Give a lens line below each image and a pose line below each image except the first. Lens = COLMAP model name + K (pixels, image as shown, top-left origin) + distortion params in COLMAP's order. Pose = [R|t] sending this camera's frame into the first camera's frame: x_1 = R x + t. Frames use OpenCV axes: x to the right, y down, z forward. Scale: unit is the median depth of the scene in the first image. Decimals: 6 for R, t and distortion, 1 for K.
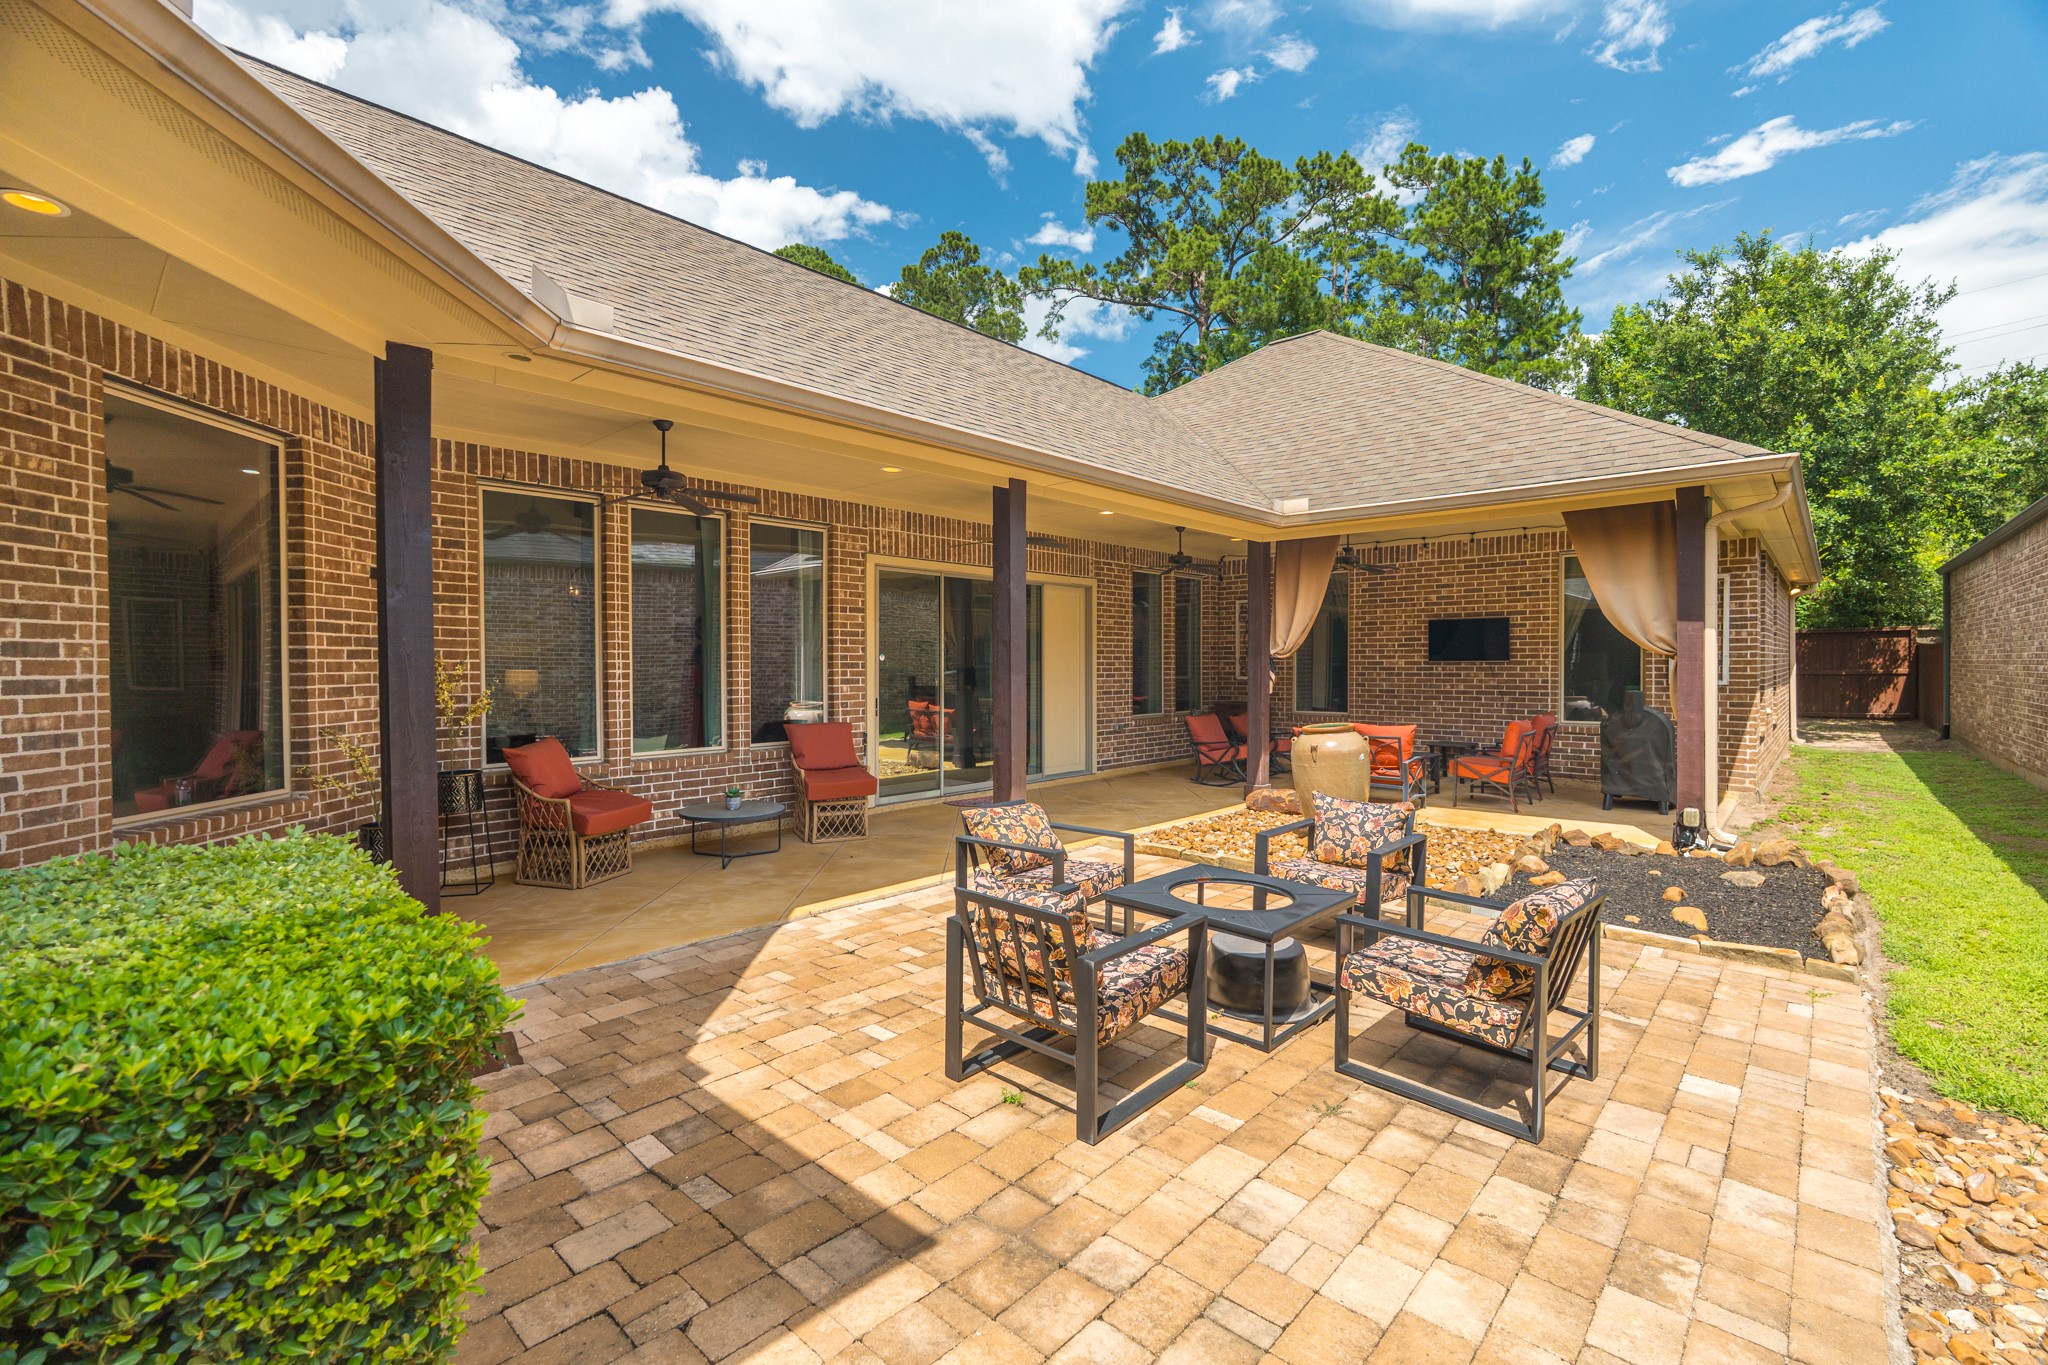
lens RADIAL K [[893.1, 0, 1030.3], [0, 893.1, 671.2], [0, 0, 1]] dist [-0.000637, 0.000270]
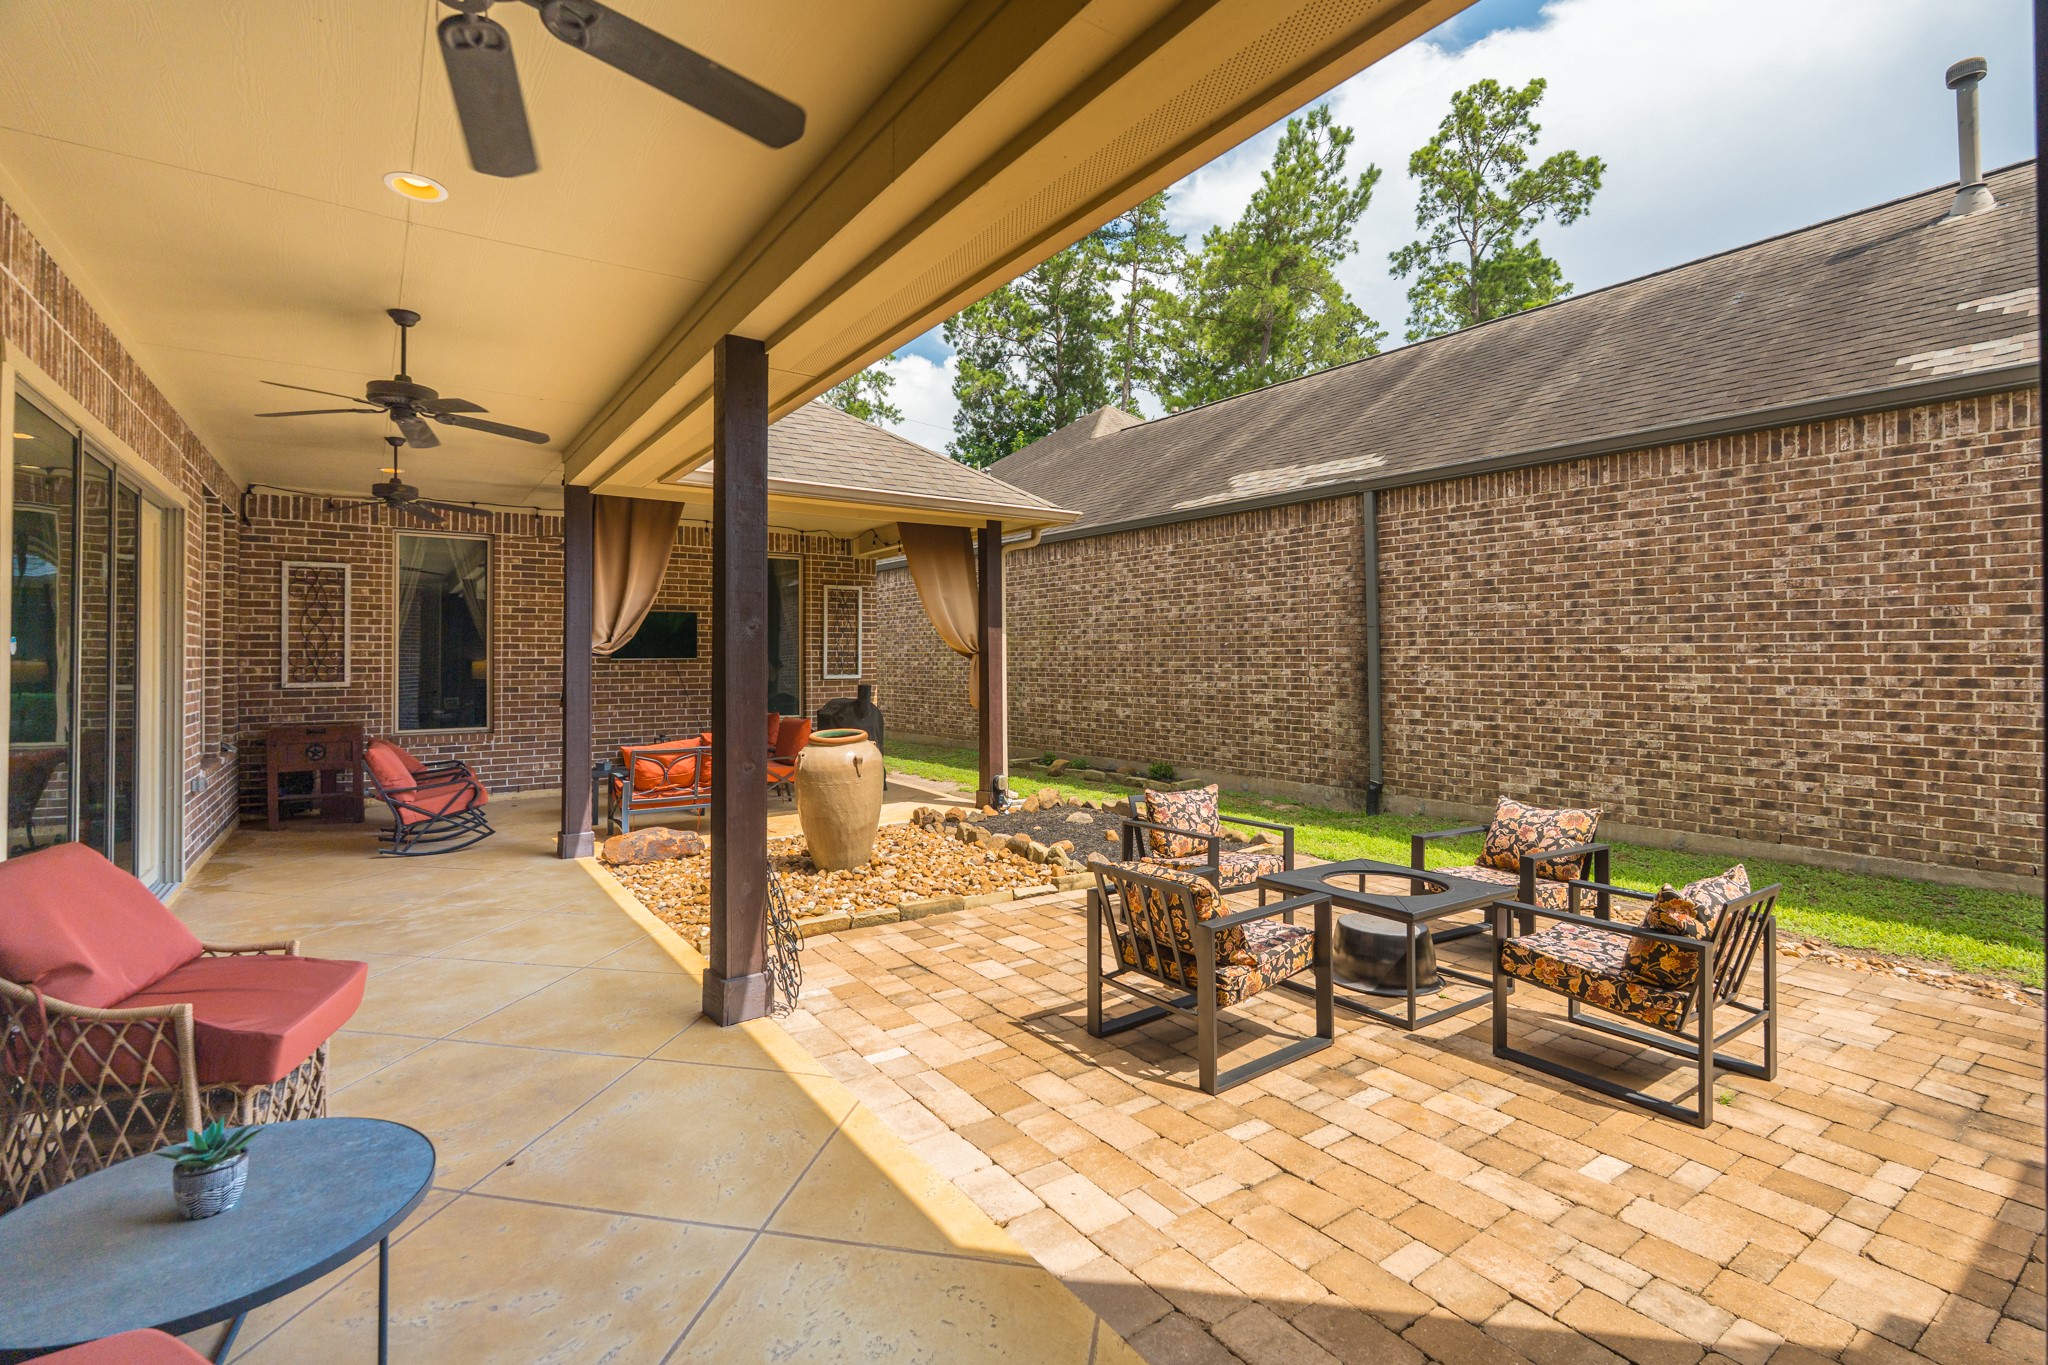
lens RADIAL K [[919.5, 0, 1024.8], [0, 919.5, 666.9], [0, 0, 1]] dist [-0.001847, 0.000793]
pose [[0.223532, -0.009297, 0.974652, -0.431574], [0.011021, 0.999915, 0.007011, -0.006713], [-0.974634, 0.009174, 0.223615, 0.554817]]
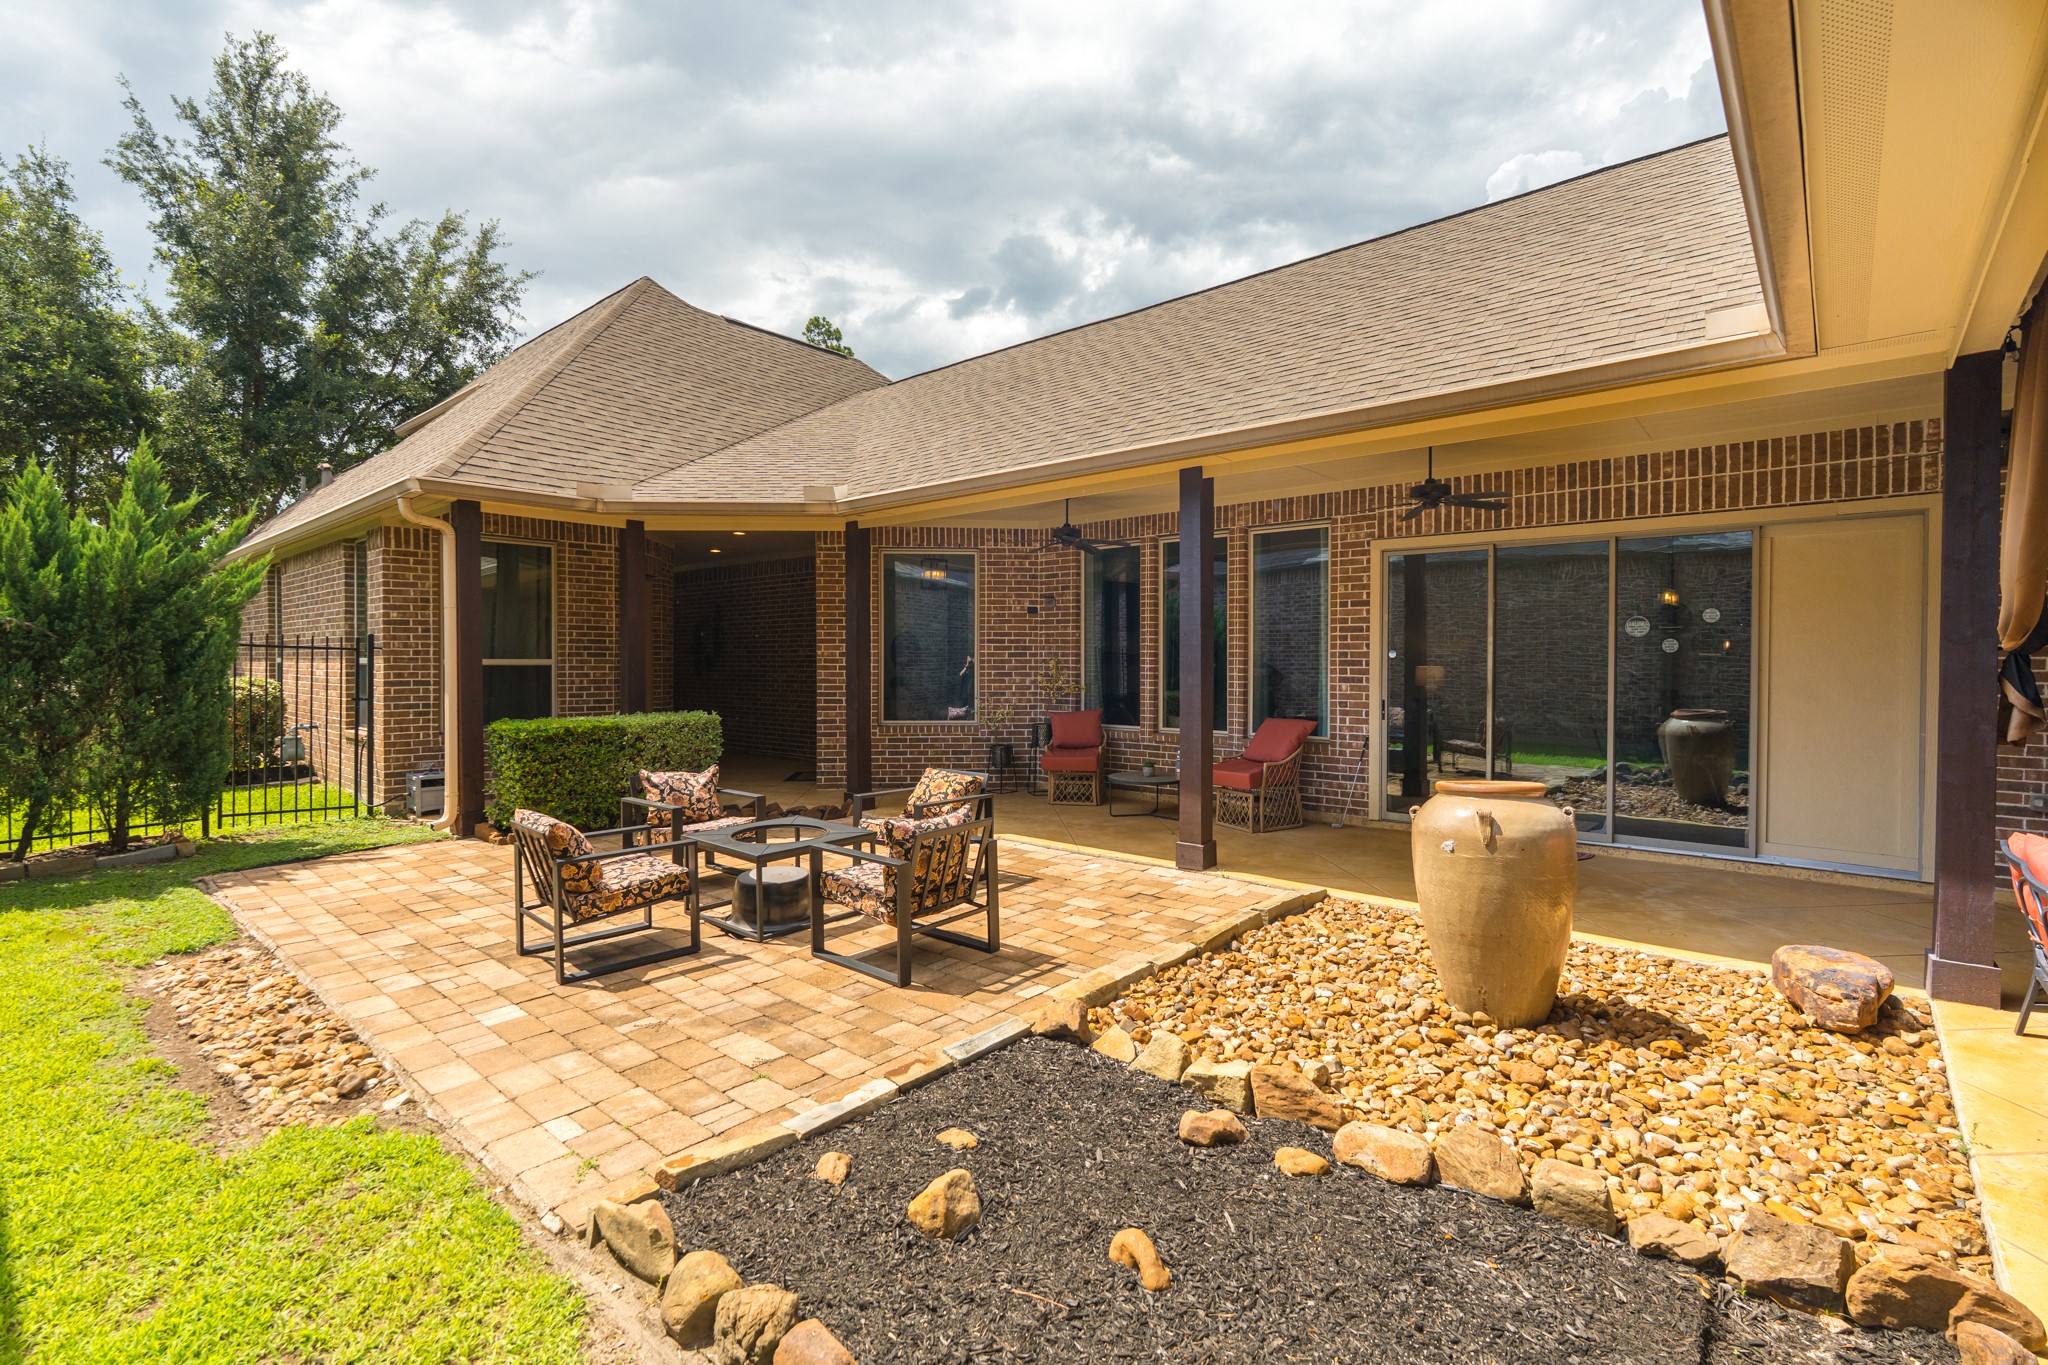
lens RADIAL K [[919.5, 0, 1024.8], [0, 919.5, 666.9], [0, 0, 1]] dist [-0.001847, 0.000793]
pose [[0.014145, 0.009679, -0.999853, 0.760688], [-0.011228, 0.999892, 0.009521, -0.007503], [0.999837, 0.011091, 0.014252, 0.639287]]
